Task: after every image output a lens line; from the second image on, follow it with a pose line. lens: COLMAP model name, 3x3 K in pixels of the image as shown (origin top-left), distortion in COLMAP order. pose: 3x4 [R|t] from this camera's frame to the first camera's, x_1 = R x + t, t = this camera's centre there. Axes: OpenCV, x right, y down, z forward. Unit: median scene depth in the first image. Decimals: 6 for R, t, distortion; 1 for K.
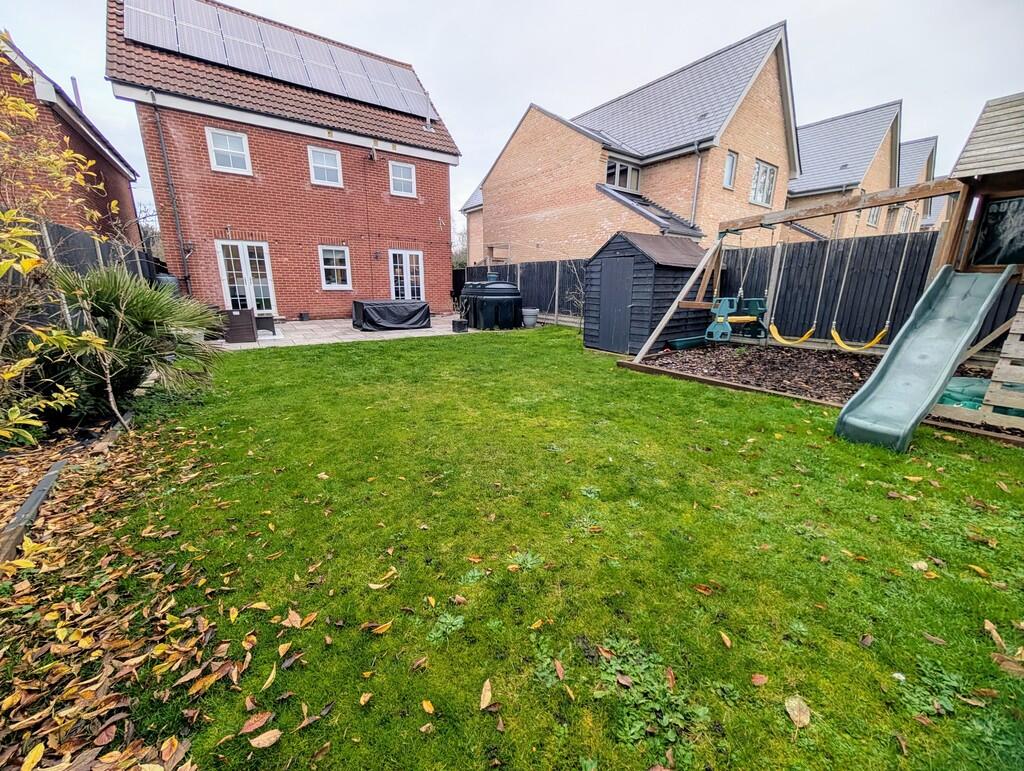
lens RADIAL K [[387.3, 0, 514.6], [0, 387.3, 380.8], [0, 0, 1]] dist [-0.000630, 0.000404]
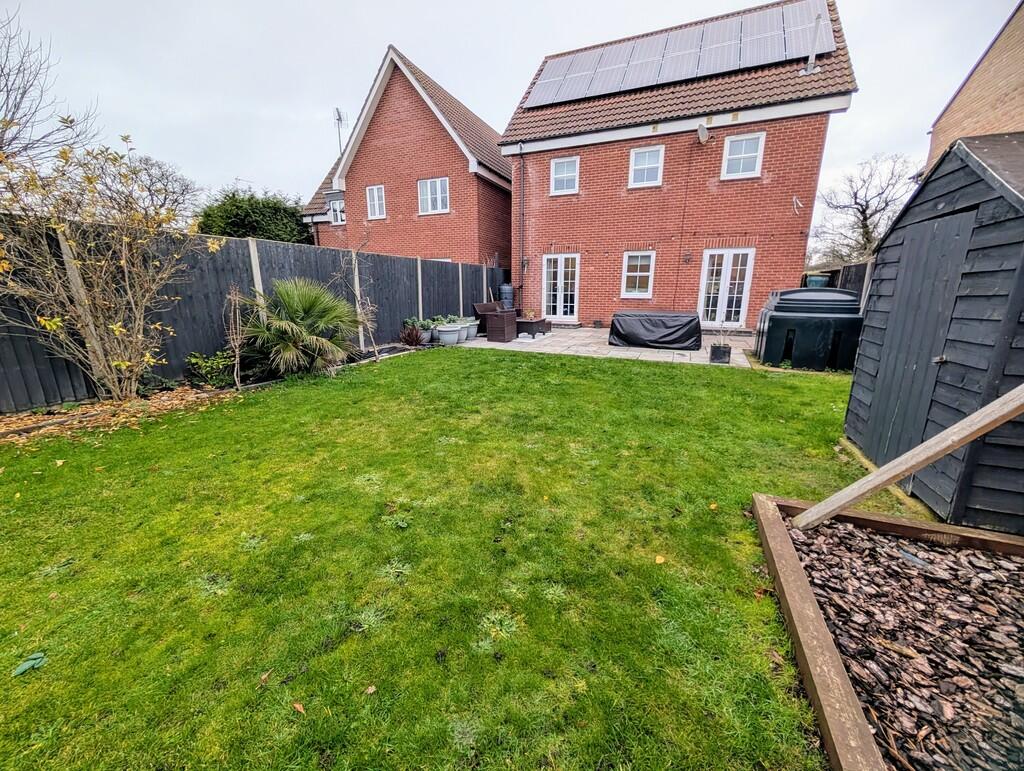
lens RADIAL K [[387.3, 0, 514.6], [0, 387.3, 380.8], [0, 0, 1]] dist [-0.000630, 0.000404]
pose [[0.524936, 0.191758, -0.829259, 0.215887], [-0.206925, 0.973811, 0.094197, -0.072981], [0.825605, 0.122147, 0.550869, 0.286692]]
